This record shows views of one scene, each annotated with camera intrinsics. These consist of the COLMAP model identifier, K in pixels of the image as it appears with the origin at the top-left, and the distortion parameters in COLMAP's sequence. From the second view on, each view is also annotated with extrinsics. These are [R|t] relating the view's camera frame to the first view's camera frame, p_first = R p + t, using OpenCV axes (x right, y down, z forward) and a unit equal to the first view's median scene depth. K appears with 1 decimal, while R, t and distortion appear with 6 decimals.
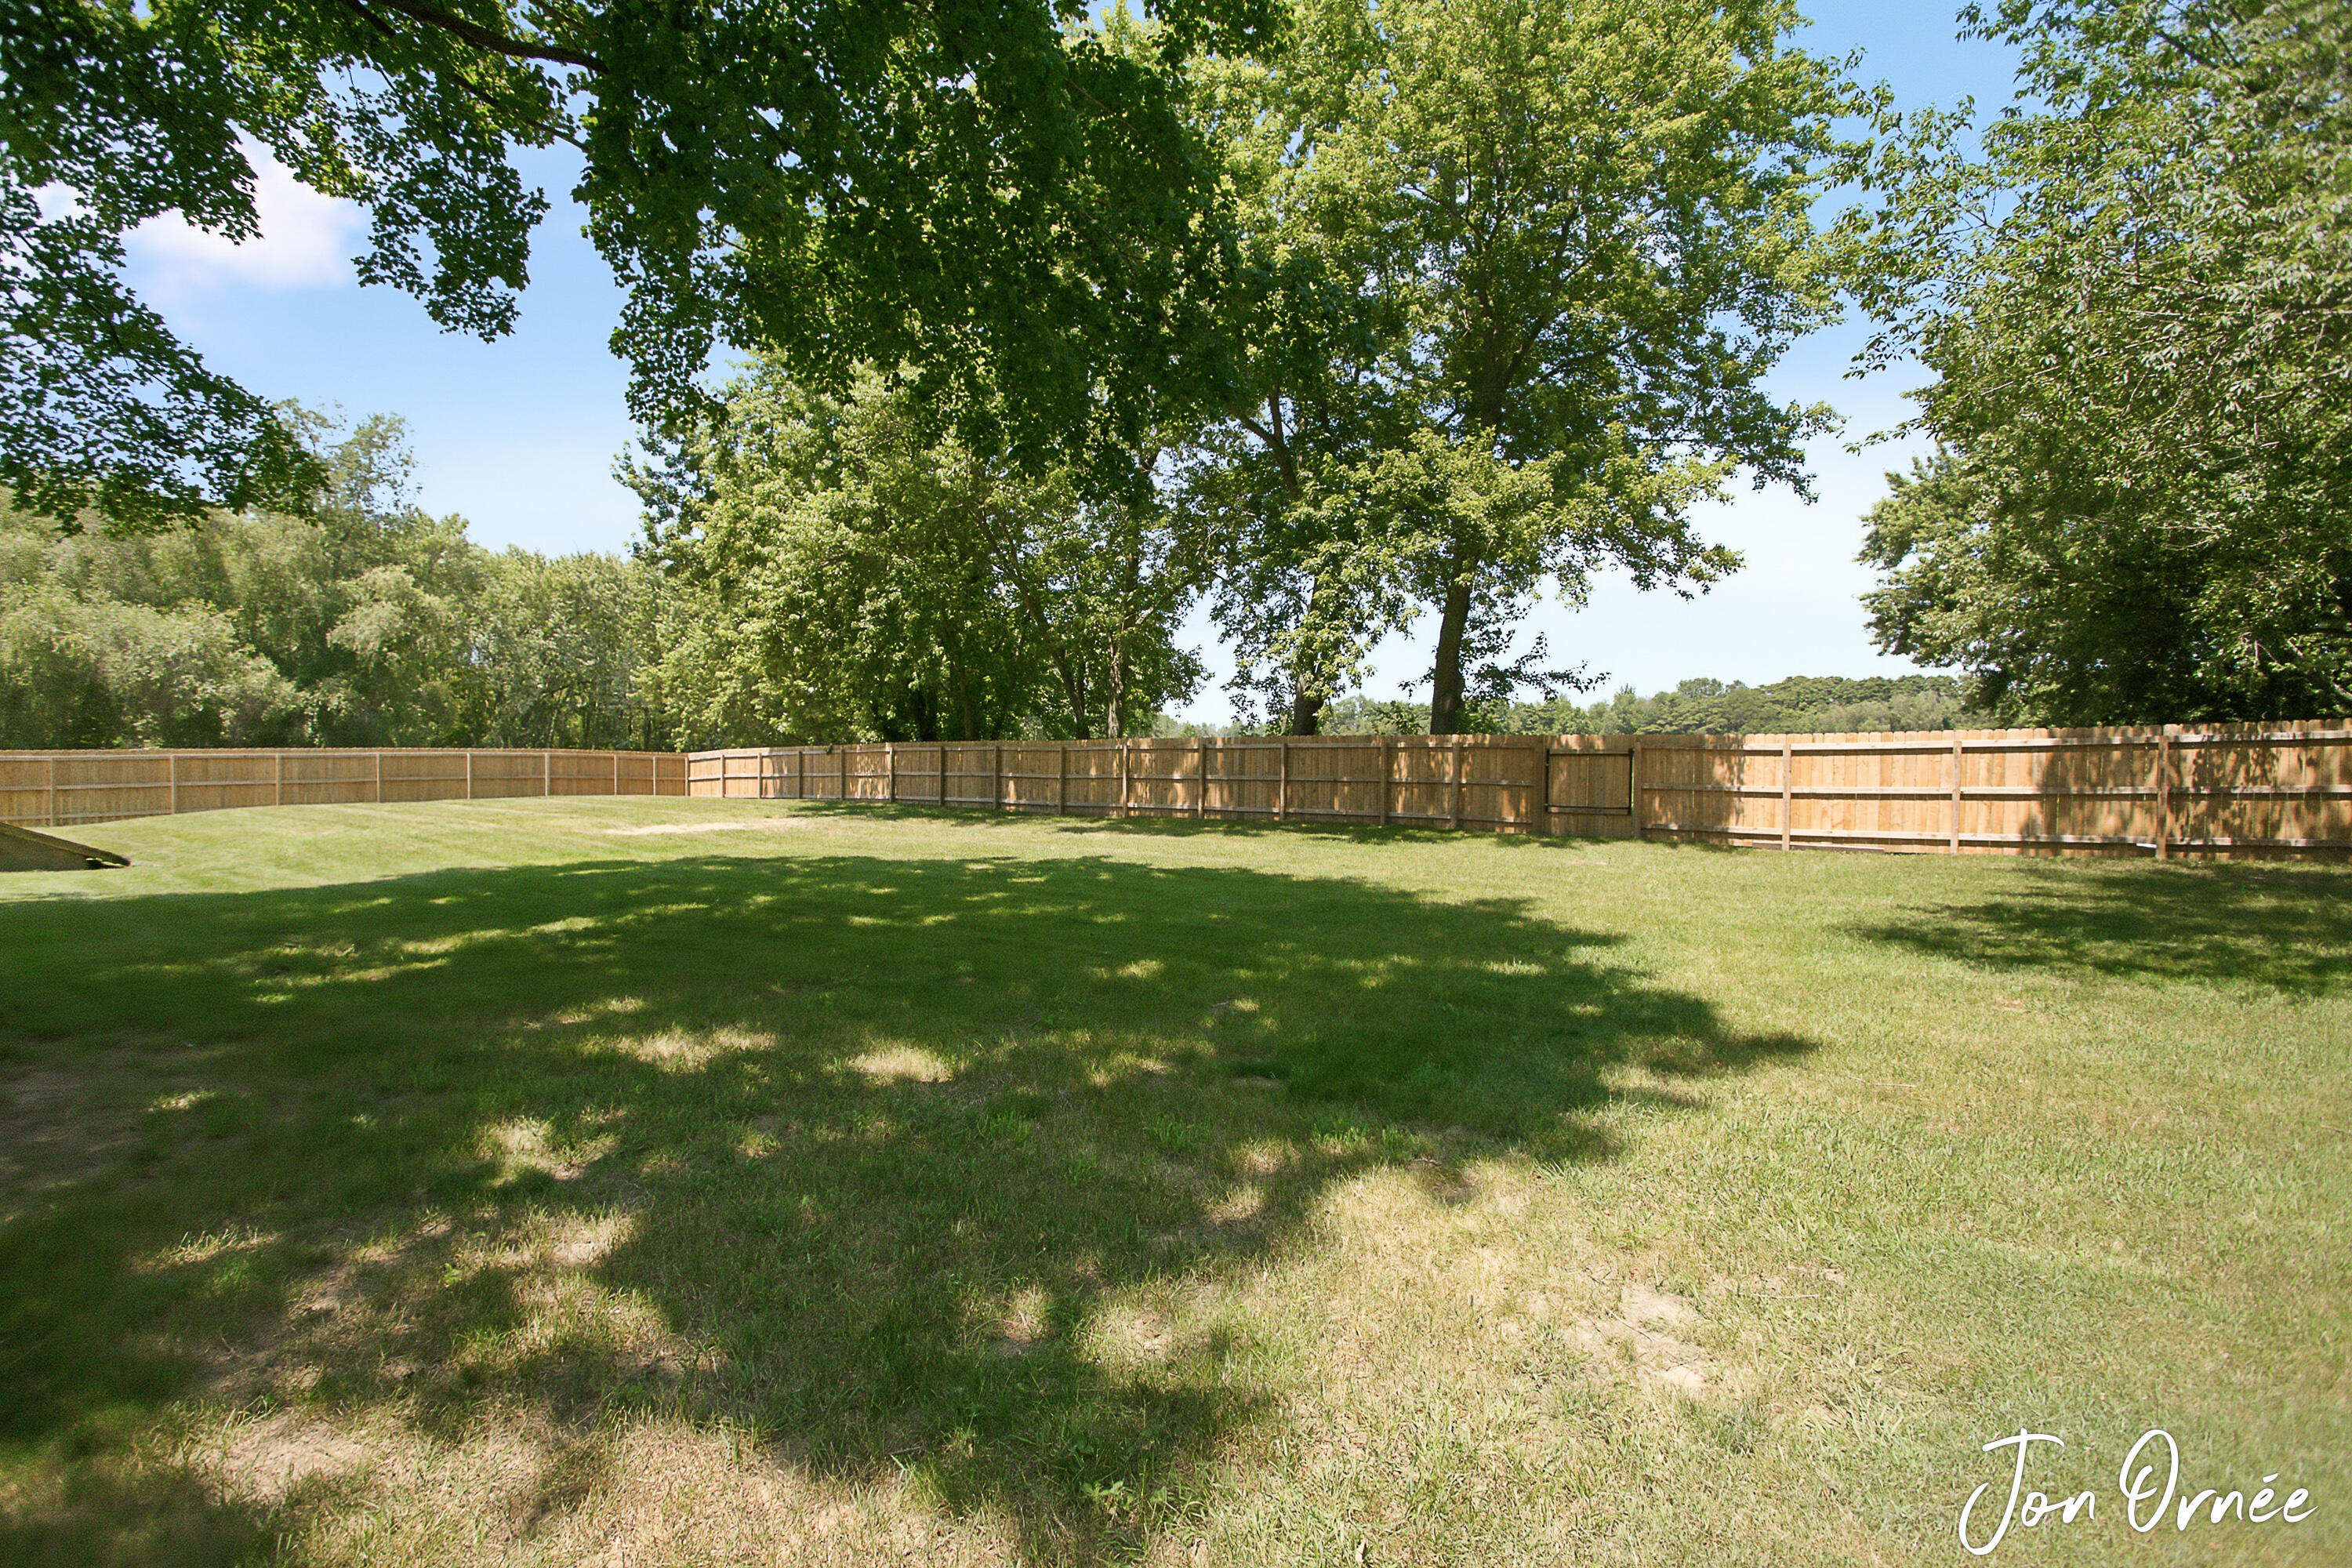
lens RADIAL K [[1151.1, 0, 1176.0], [0, 1151.1, 784.0], [0, 0, 1]] dist [-0.013830, -0.000021]
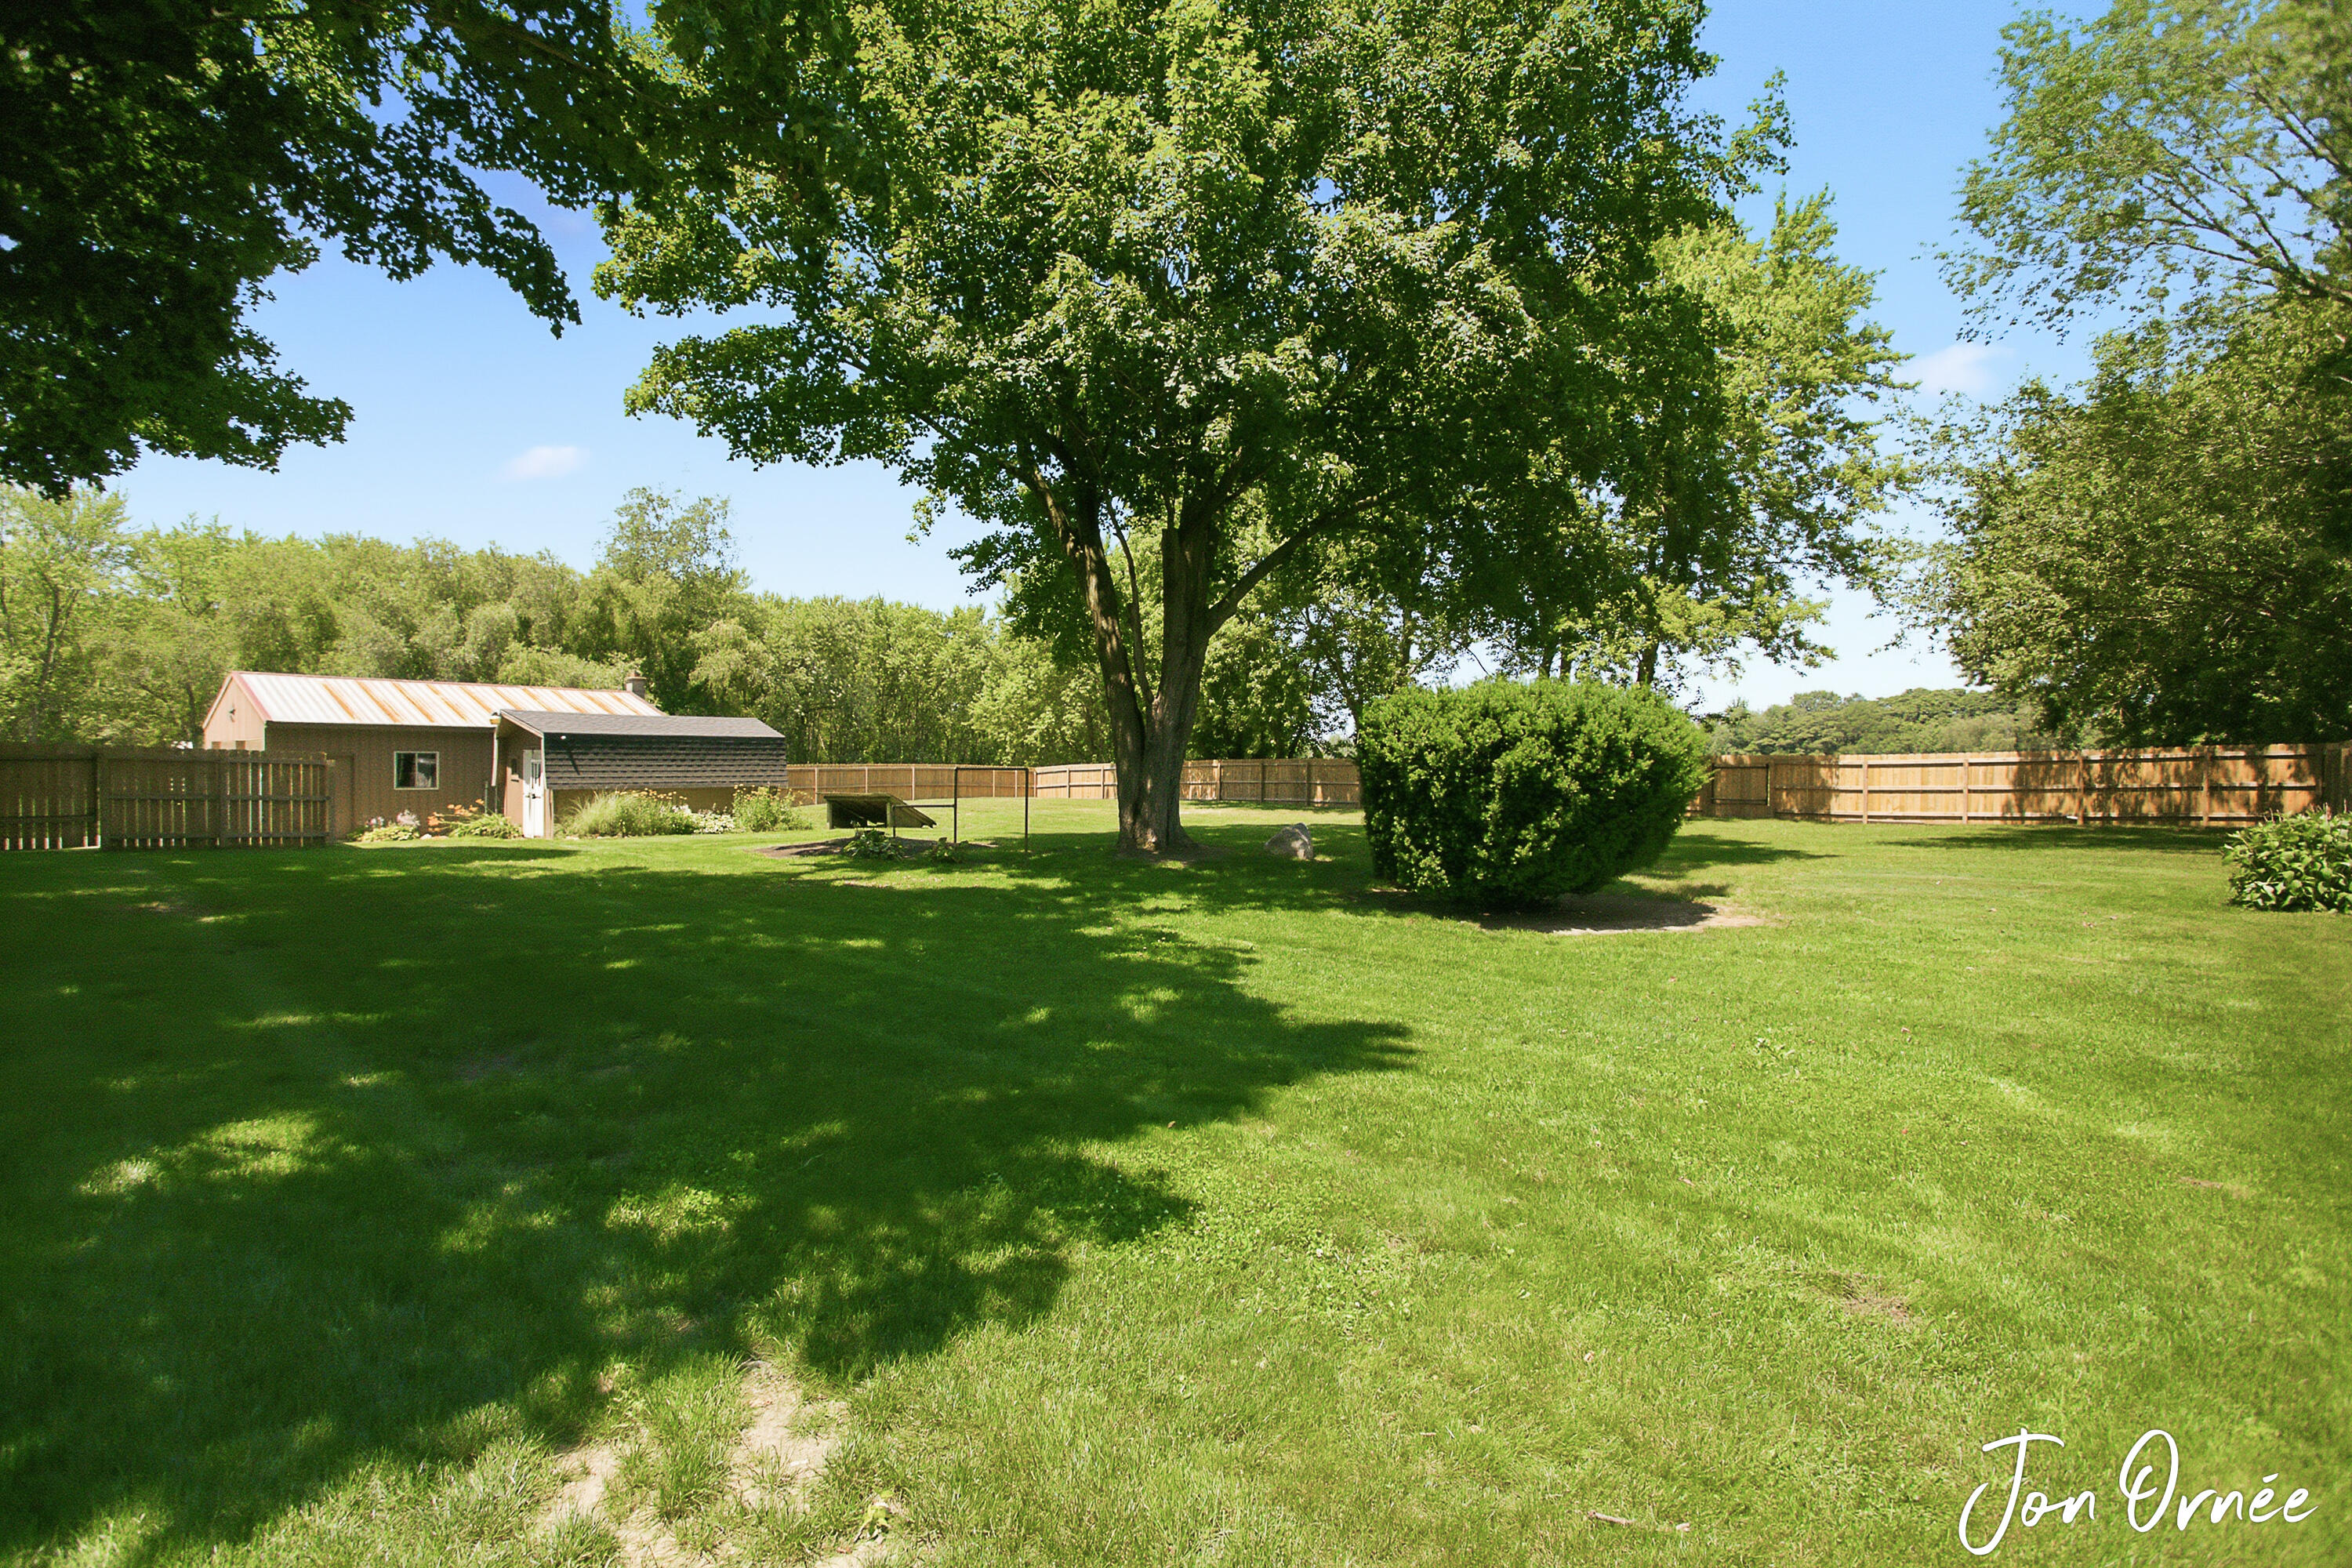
lens RADIAL K [[1130.6, 0, 1181.9], [0, 1130.6, 772.8], [0, 0, 1]] dist [-0.006288, -0.000253]
pose [[0.996504, -0.001074, -0.083536, -0.282304], [-0.000771, 0.999757, -0.022046, 0.017331], [0.083539, 0.022034, 0.996261, -0.631111]]
